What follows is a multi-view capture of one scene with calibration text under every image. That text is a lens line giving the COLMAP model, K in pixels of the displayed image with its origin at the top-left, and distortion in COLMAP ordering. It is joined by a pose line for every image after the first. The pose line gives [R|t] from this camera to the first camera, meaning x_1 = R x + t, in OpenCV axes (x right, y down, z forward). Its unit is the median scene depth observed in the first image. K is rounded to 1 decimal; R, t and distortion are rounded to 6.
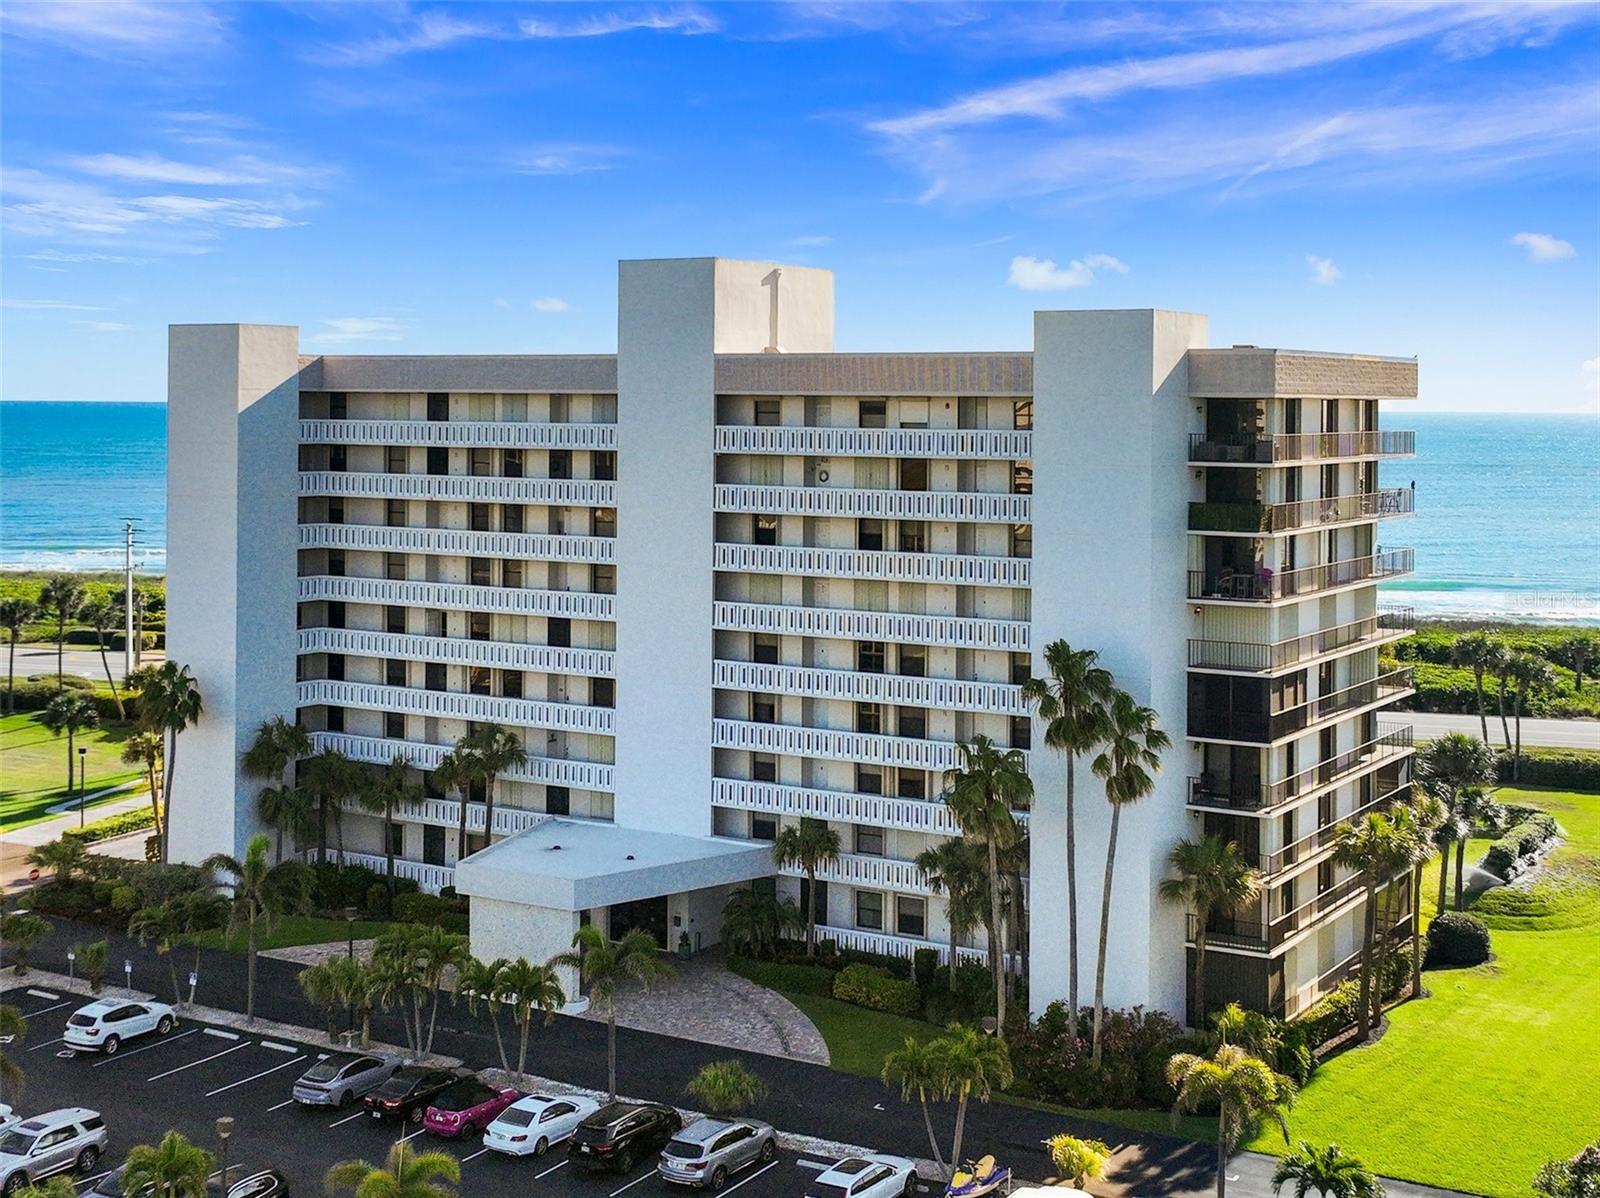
lens RADIAL K [[2083.4, 0, 798.7], [0, 2083.4, 589.6], [0, 0, 1]] dist [0.013050, 0.000000]
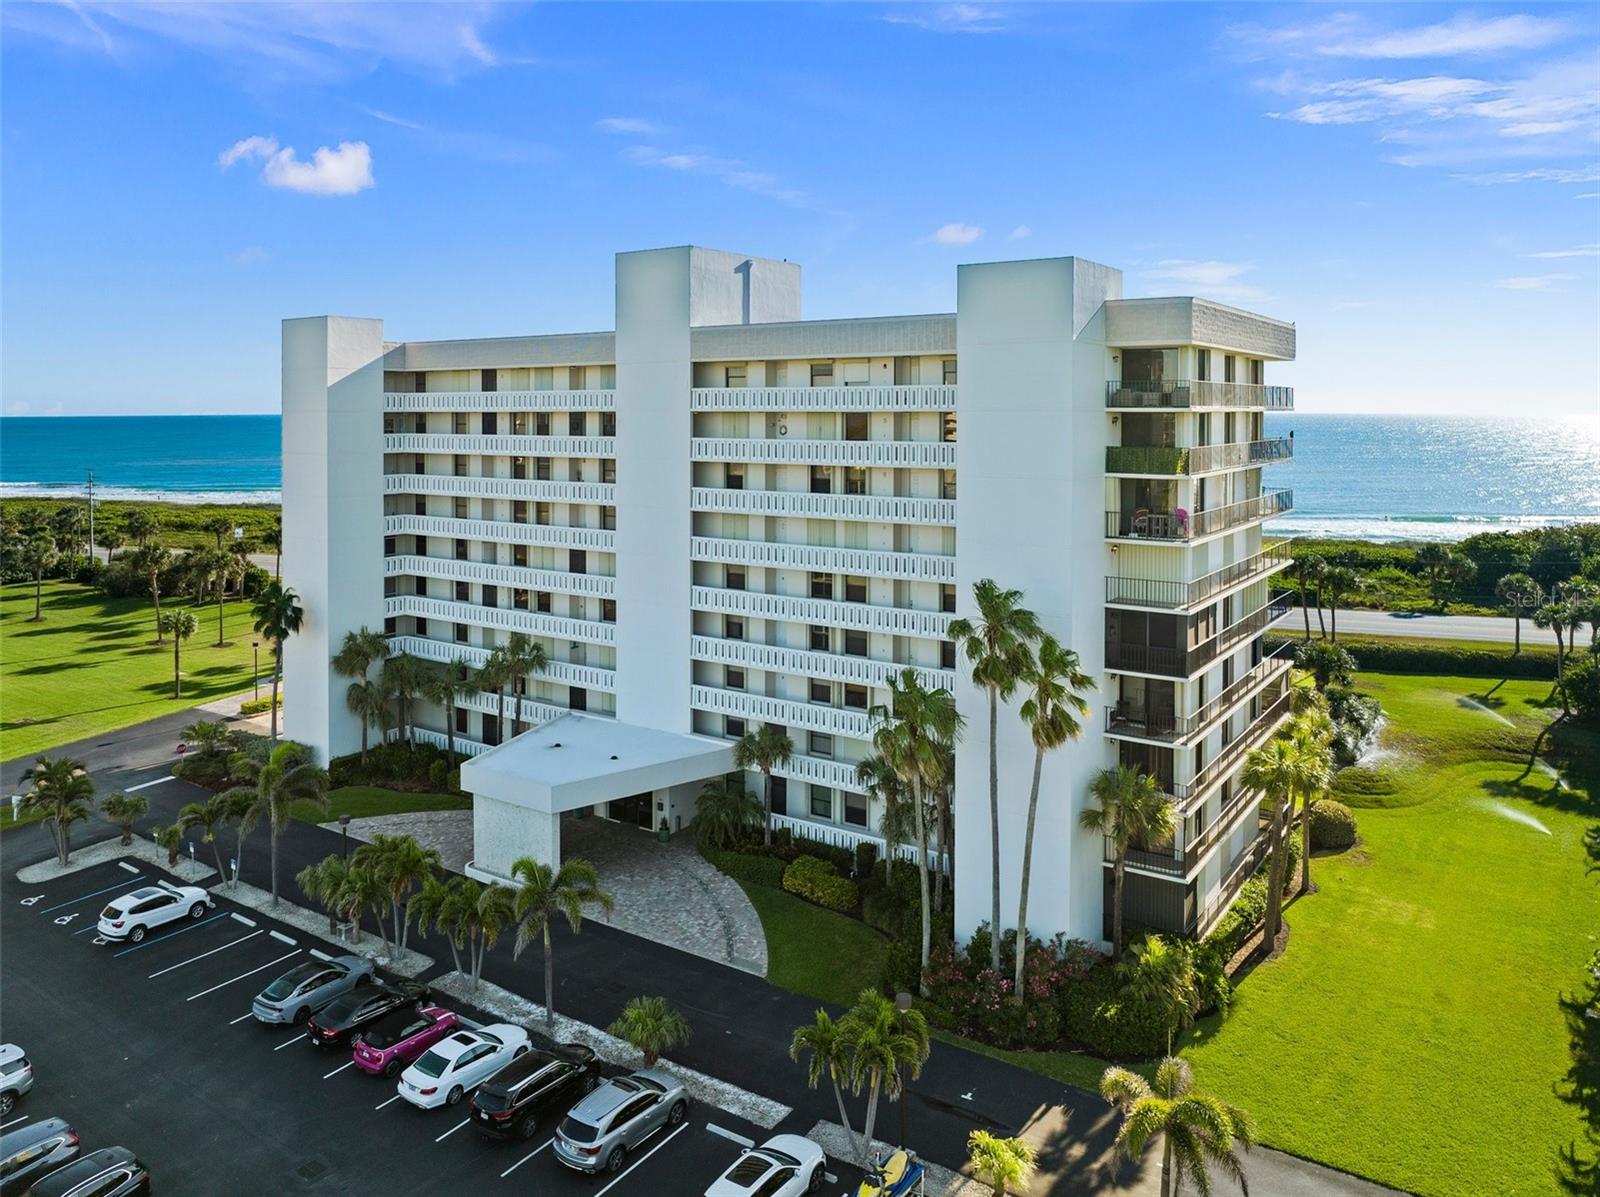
lens RADIAL K [[1140.1, 0, 788.1], [0, 1140.1, 527.3], [0, 0, 1]] dist [-0.045352, 0.007201]
pose [[0.998511, -0.003560, -0.054434, 0.052858], [0.004249, 0.999912, 0.012549, -0.008160], [0.054385, -0.012761, 0.998438, 0.384319]]
